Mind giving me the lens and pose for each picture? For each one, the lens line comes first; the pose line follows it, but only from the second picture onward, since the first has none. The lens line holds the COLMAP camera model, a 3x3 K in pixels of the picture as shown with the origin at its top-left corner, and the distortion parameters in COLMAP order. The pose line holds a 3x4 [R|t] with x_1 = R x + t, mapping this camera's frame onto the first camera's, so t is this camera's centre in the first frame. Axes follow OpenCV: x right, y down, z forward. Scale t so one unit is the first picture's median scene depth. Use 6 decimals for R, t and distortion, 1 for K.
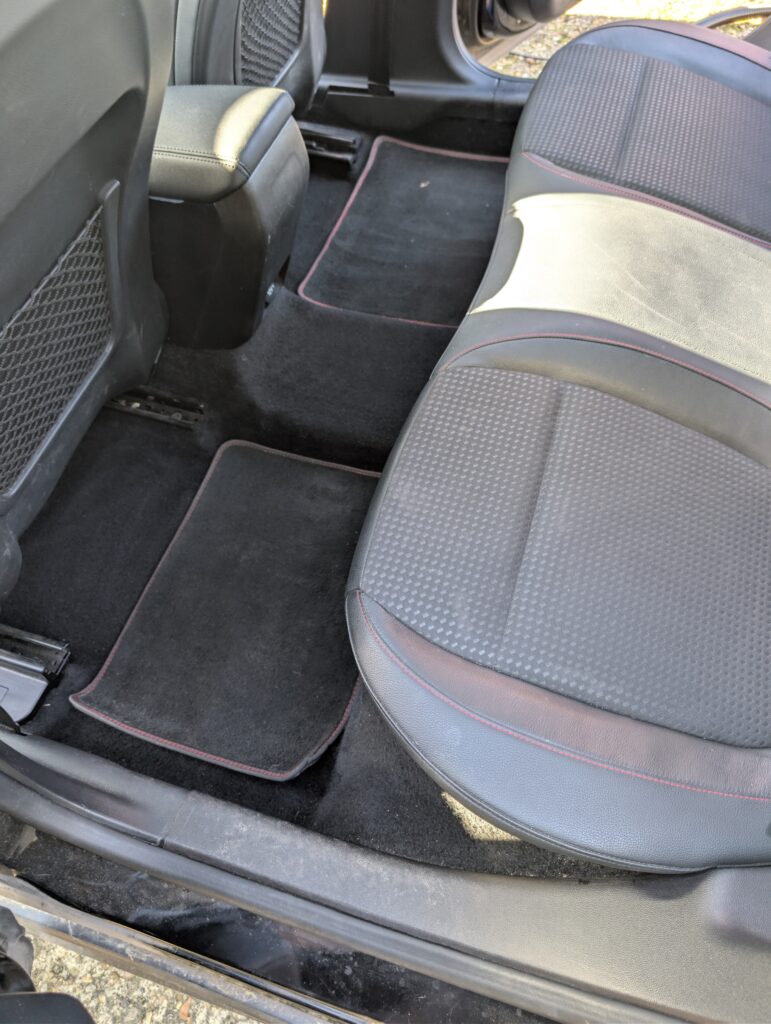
lens RADIAL K [[723.3, 0, 385.5], [0, 723.3, 502.4], [0, 0, 1]] dist [0.004556, -0.001225]
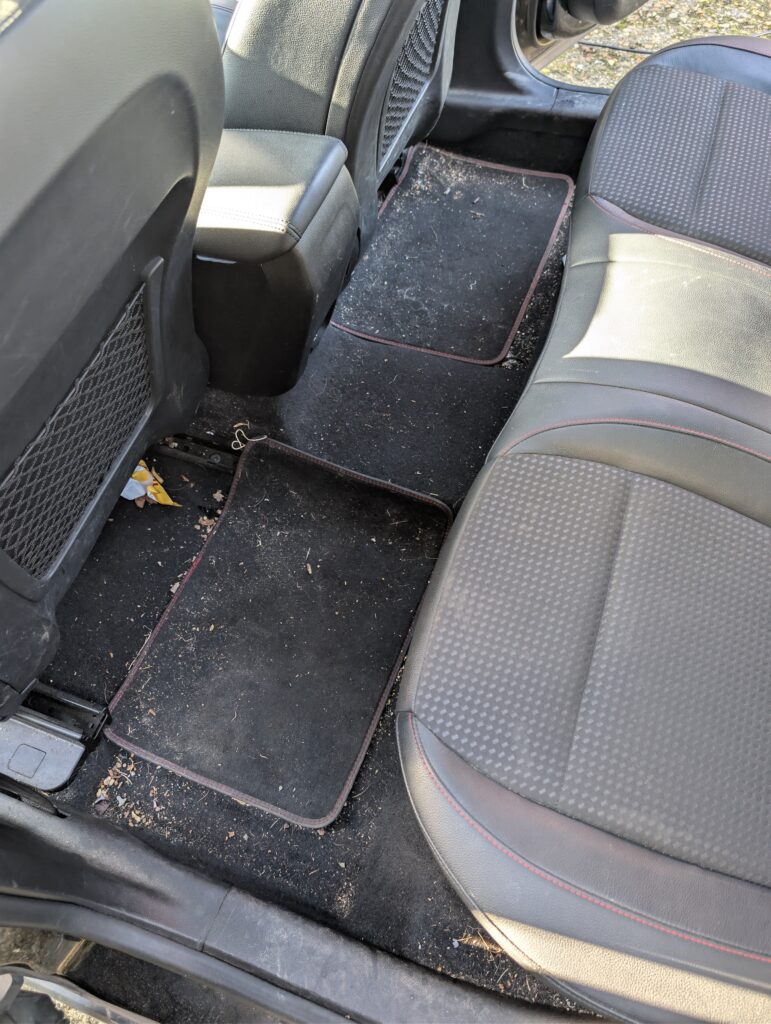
lens RADIAL K [[717.3, 0, 385.5], [0, 717.3, 512.0], [0, 0, 1]] dist [0.011411, -0.000883]
pose [[0.999140, 0.026357, -0.032003, -0.042045], [-0.024489, 0.998050, 0.057424, -0.169932], [0.033454, -0.056590, 0.997837, 0.064498]]
